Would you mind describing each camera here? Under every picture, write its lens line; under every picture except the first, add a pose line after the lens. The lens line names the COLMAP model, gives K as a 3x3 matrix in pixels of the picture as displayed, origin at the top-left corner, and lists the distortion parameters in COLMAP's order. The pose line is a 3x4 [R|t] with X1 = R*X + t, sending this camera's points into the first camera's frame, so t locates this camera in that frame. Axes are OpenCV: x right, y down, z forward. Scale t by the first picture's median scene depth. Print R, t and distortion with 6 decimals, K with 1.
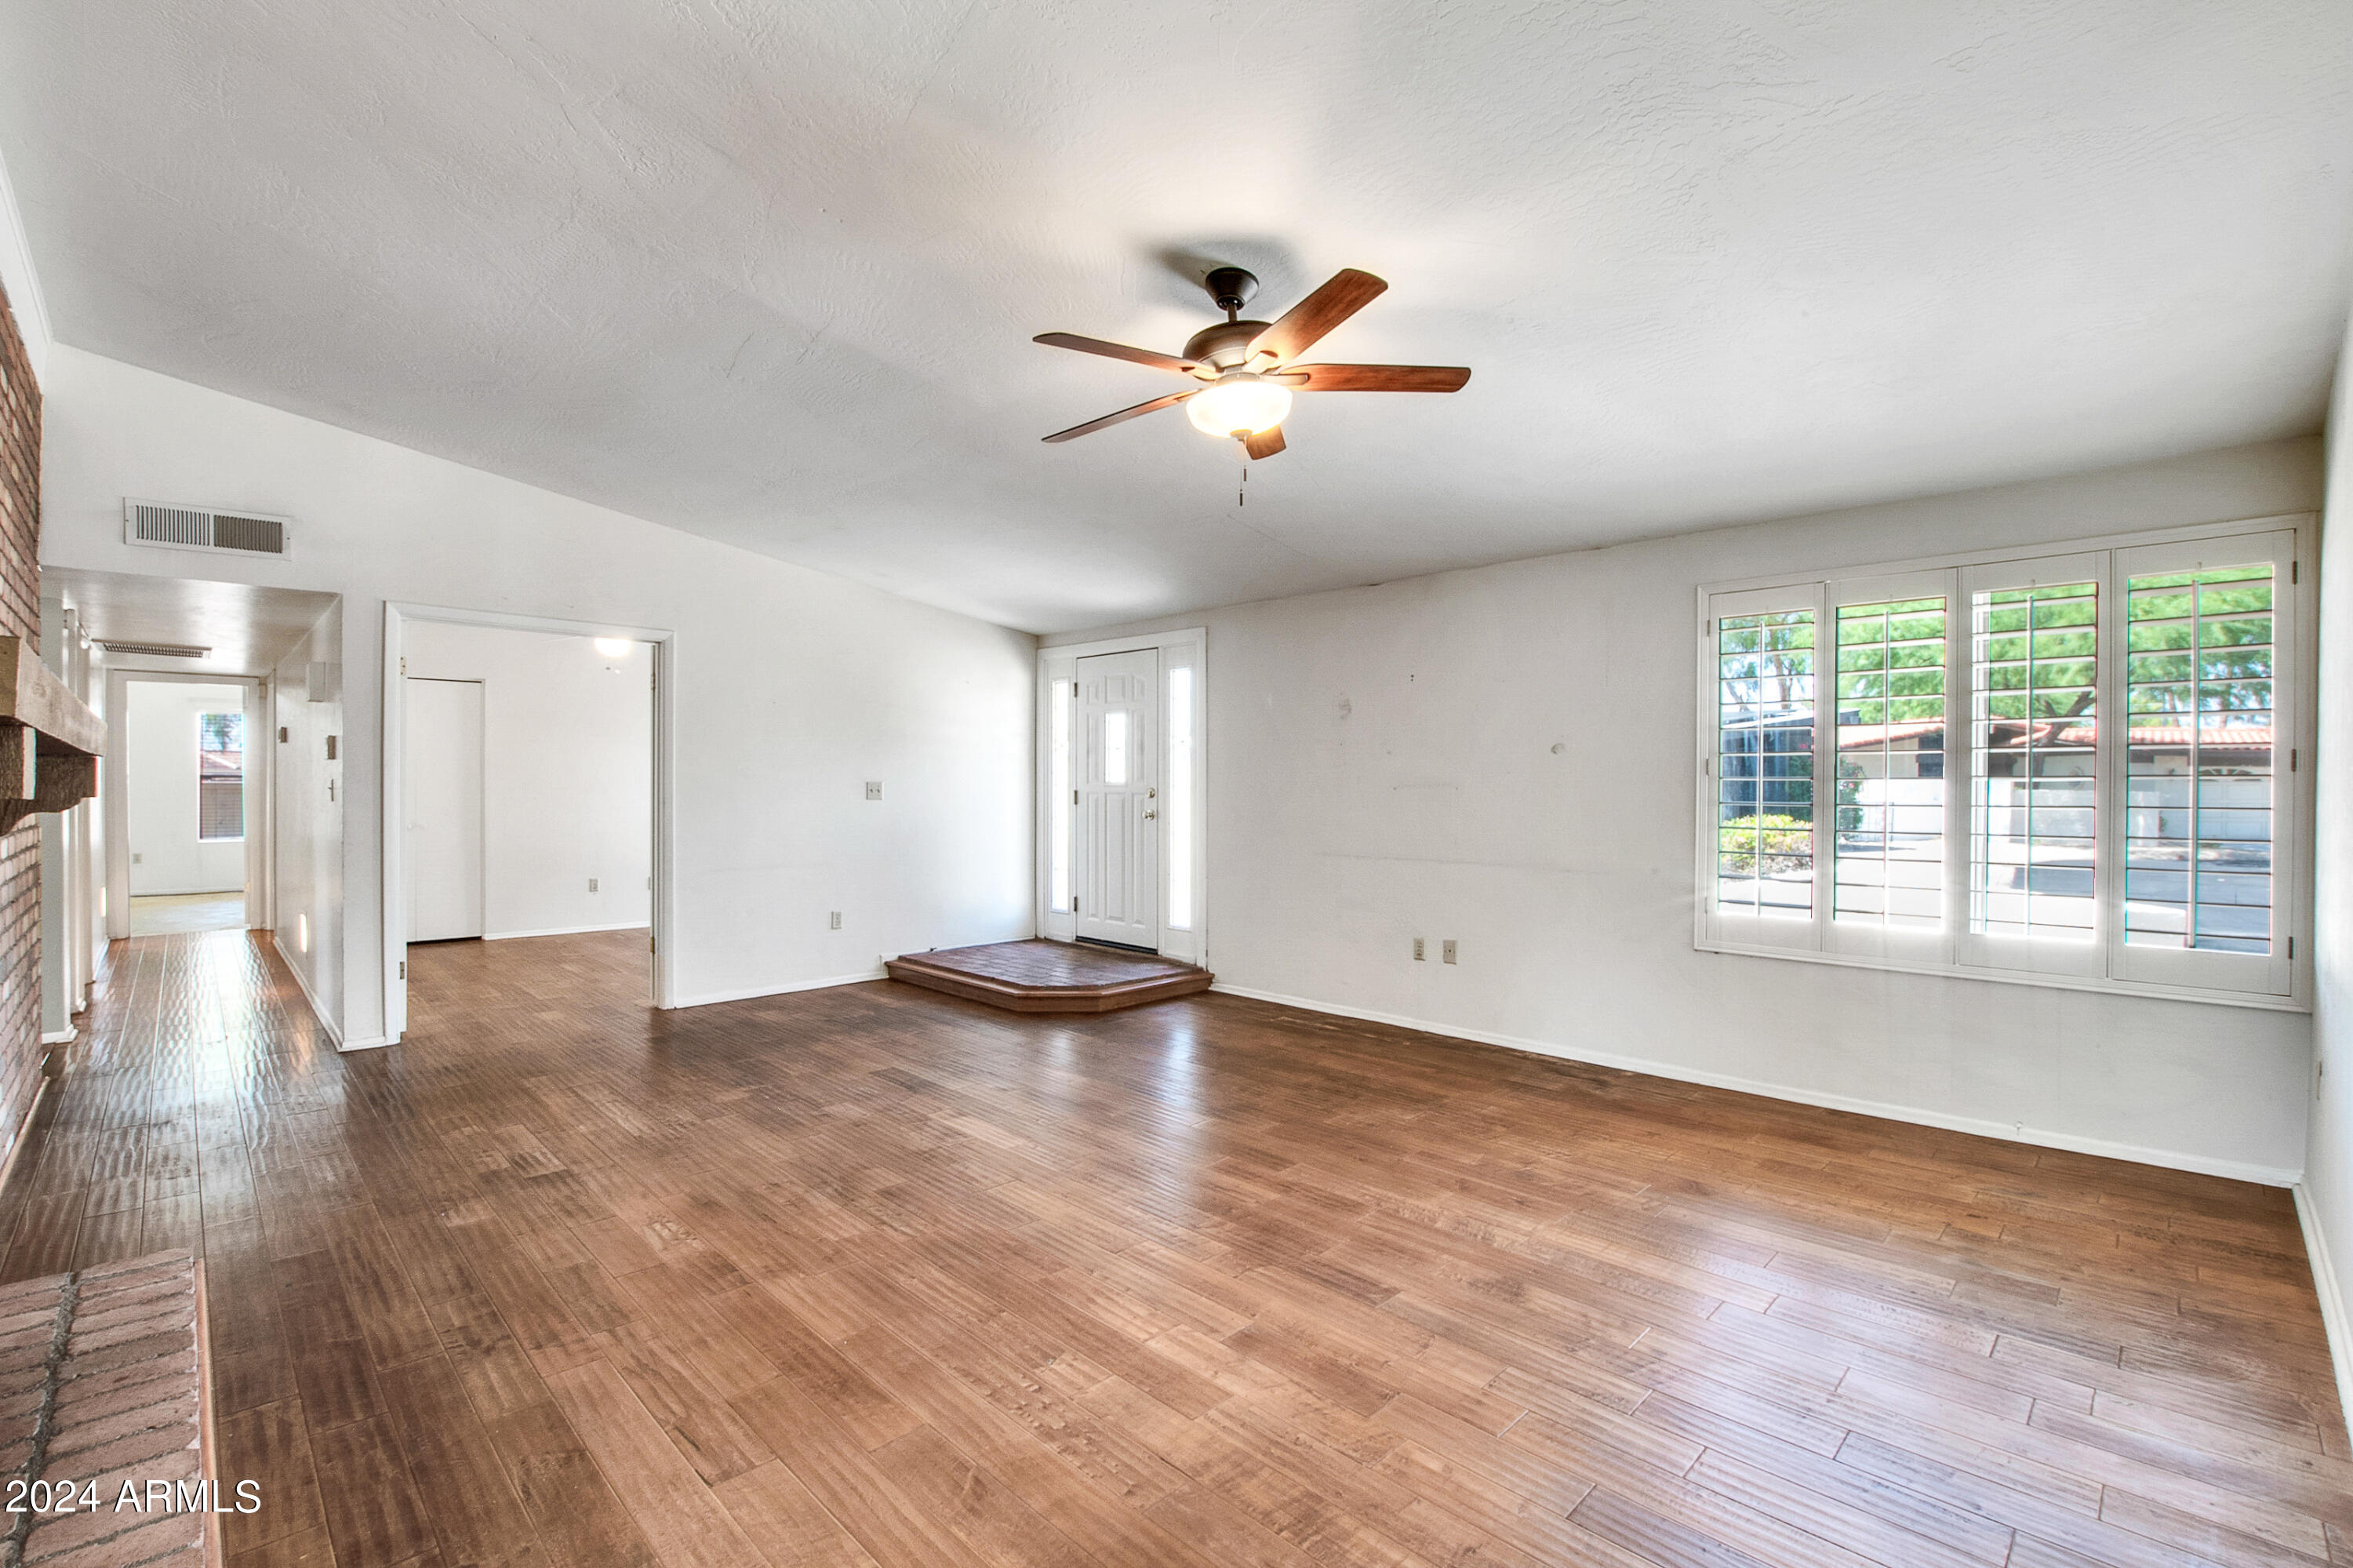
lens RADIAL K [[1040.3, 0, 1171.0], [0, 1040.3, 766.7], [0, 0, 1]] dist [-0.035236, 0.002521]
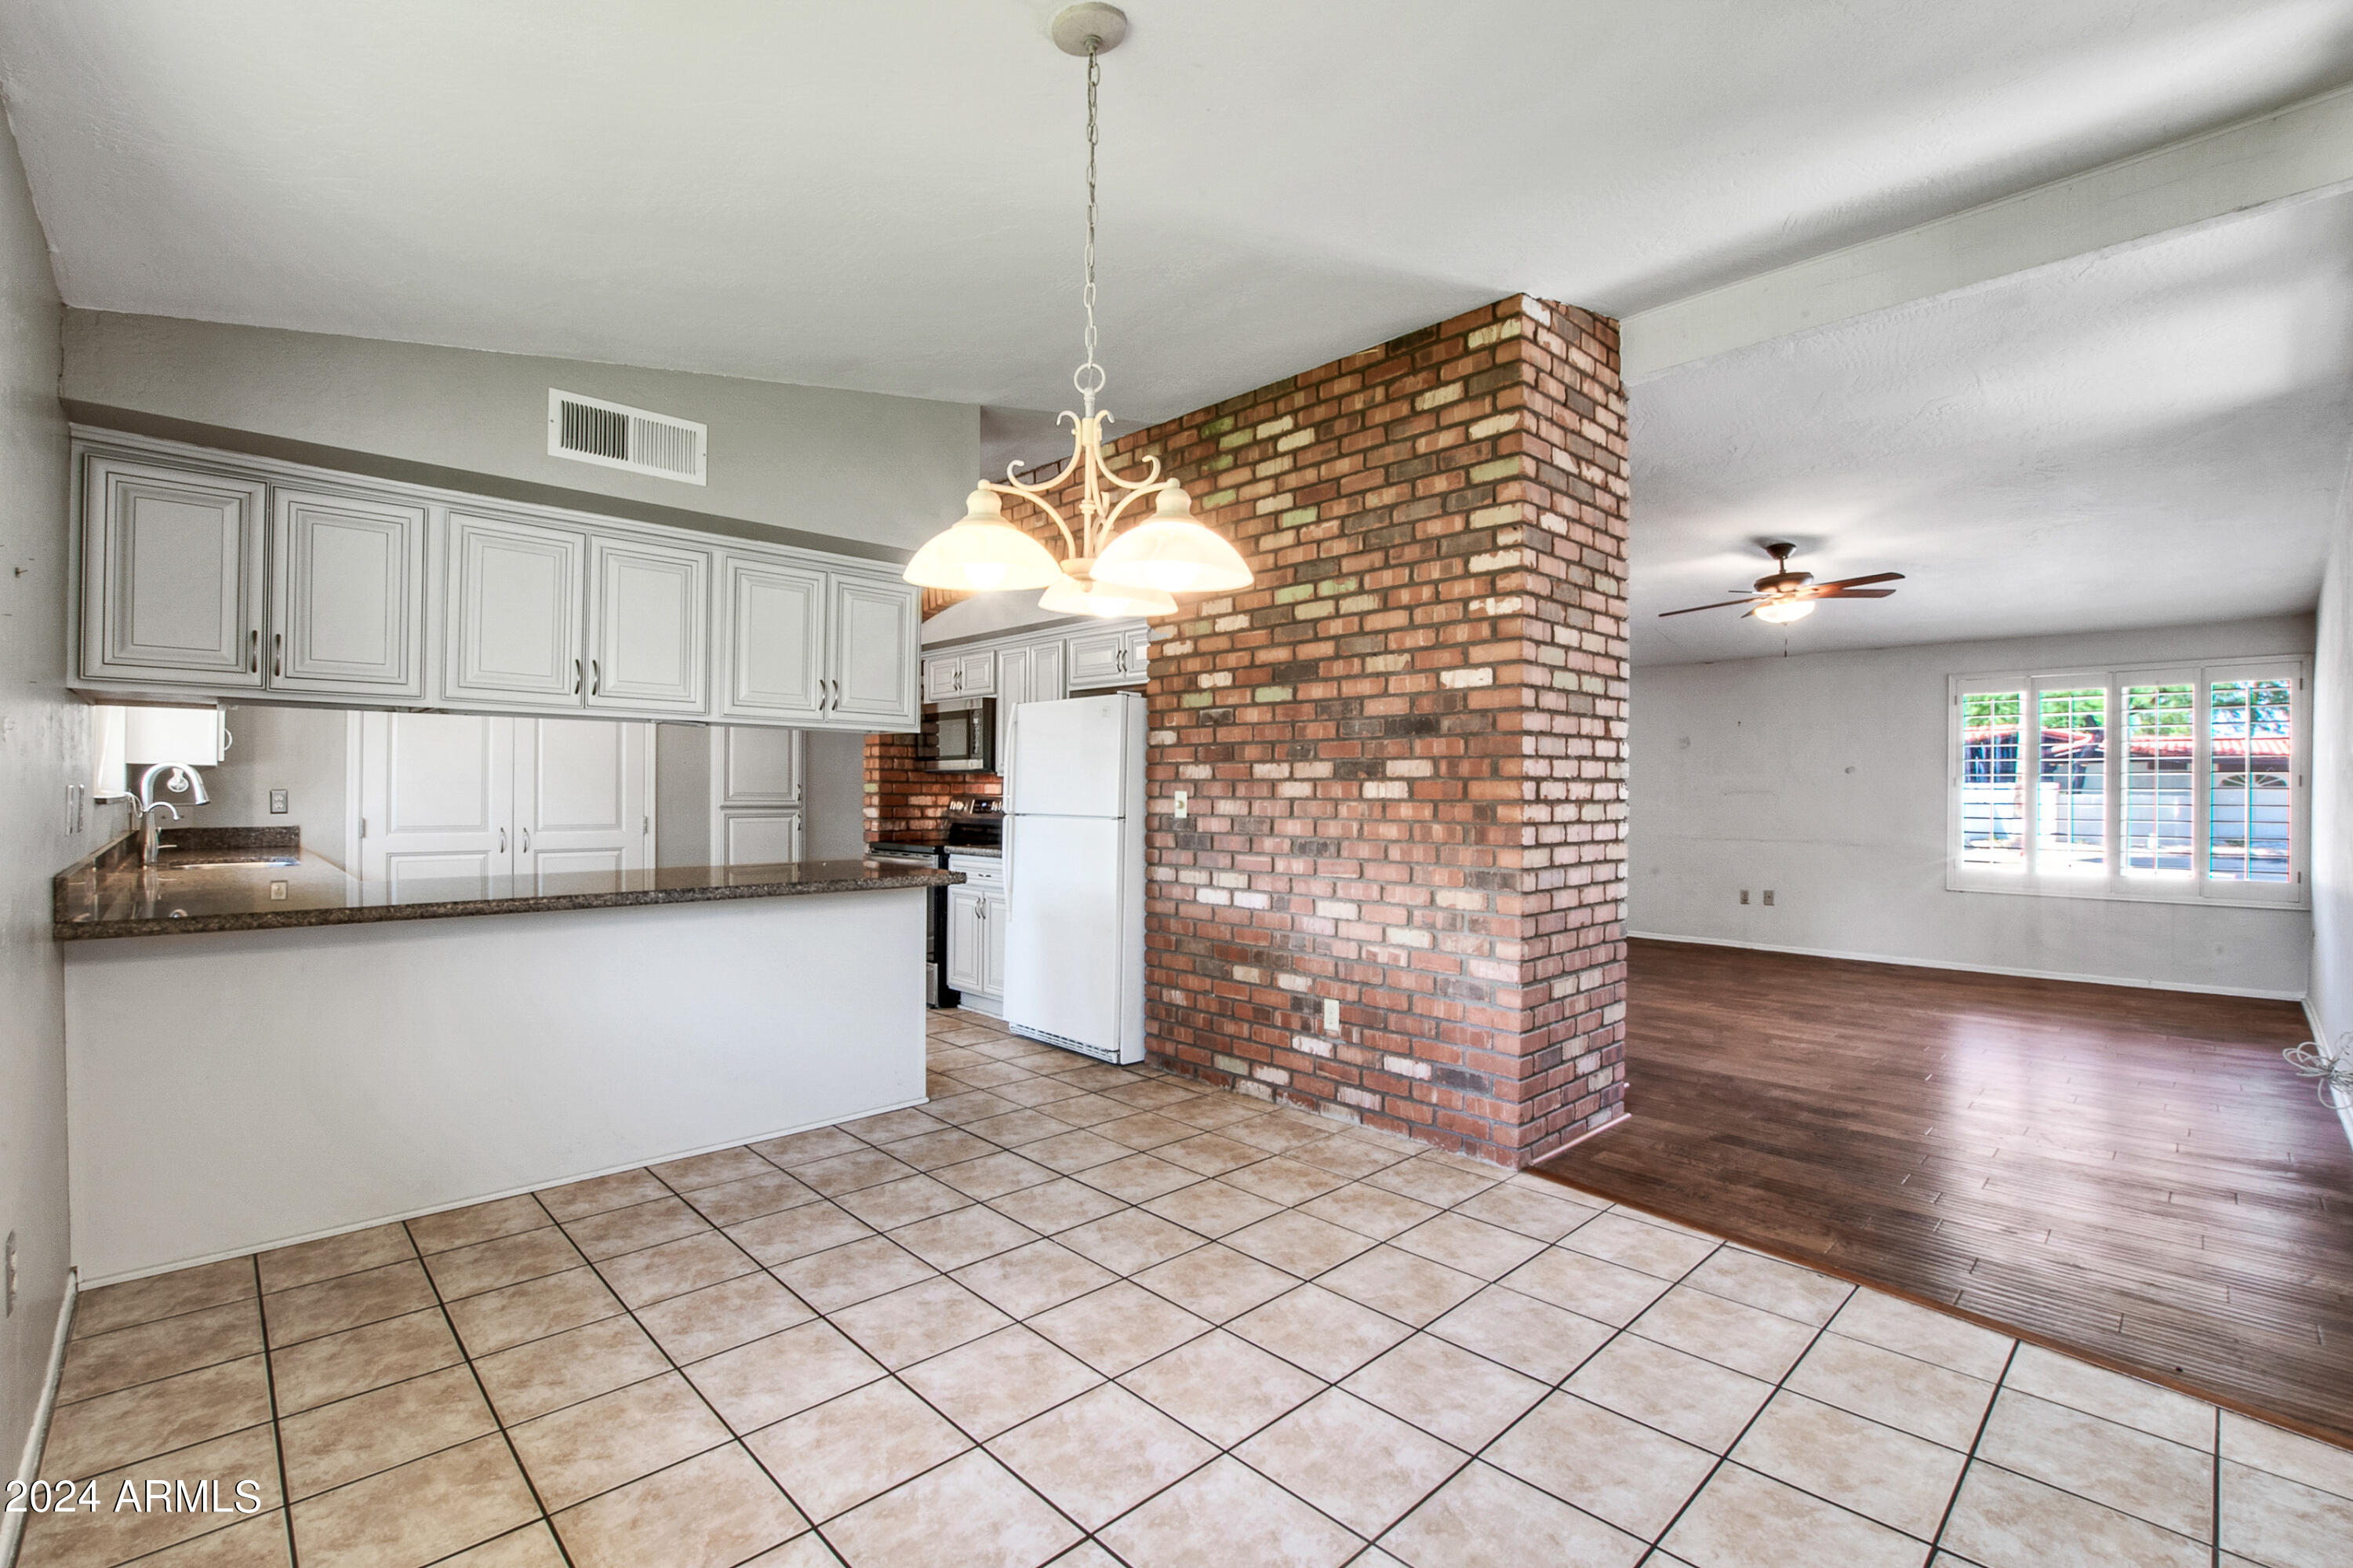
lens RADIAL K [[1045.8, 0, 1160.9], [0, 1045.8, 756.6], [0, 0, 1]] dist [-0.031425, 0.004503]
pose [[0.999683, 0.000928, -0.025156, -0.936895], [-0.001283, 0.999900, -0.014104, -0.020976], [0.025140, 0.014132, 0.999584, -0.919784]]
